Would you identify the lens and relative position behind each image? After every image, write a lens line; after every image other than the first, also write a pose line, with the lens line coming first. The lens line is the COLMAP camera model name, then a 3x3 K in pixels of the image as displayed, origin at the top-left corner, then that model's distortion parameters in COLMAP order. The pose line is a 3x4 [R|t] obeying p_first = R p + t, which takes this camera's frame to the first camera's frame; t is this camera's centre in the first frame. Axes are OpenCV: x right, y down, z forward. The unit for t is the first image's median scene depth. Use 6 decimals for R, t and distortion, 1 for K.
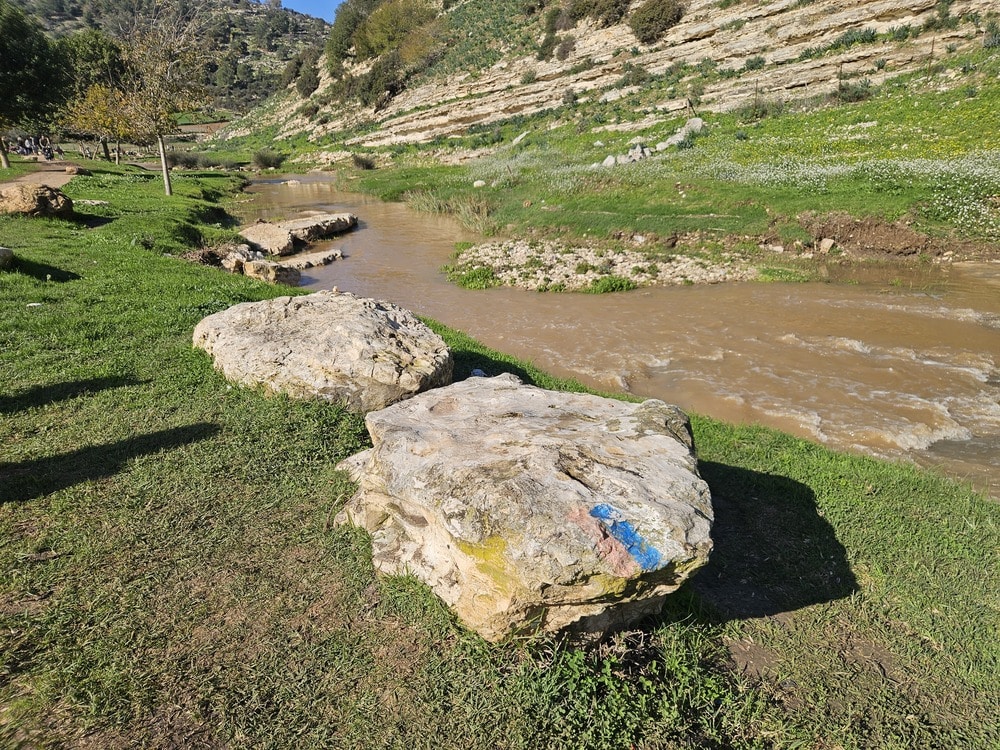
lens RADIAL K [[660.0, 0, 502.7], [0, 660.0, 381.0], [0, 0, 1]] dist [0.034090, -0.028403]
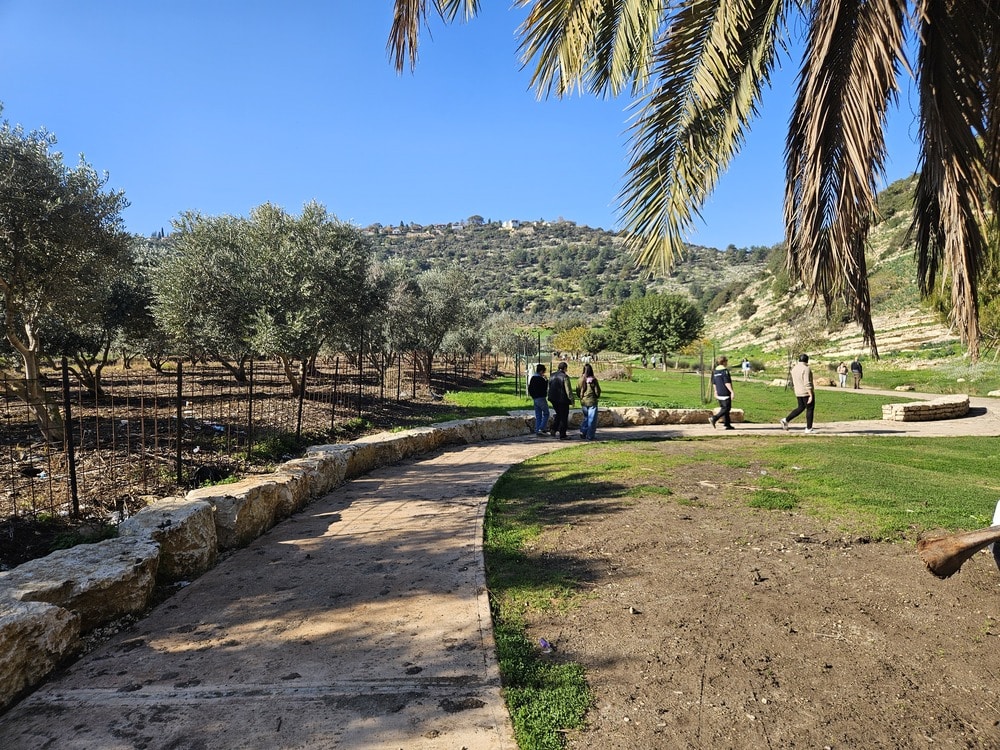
lens RADIAL K [[660.0, 0, 505.4], [0, 660.0, 370.4], [0, 0, 1]] dist [0.034090, -0.028403]
pose [[0.867339, 0.002719, -0.497710, -0.105474], [-0.153684, 0.952583, -0.262616, 0.181836], [0.473396, 0.304267, 0.826631, -0.580837]]
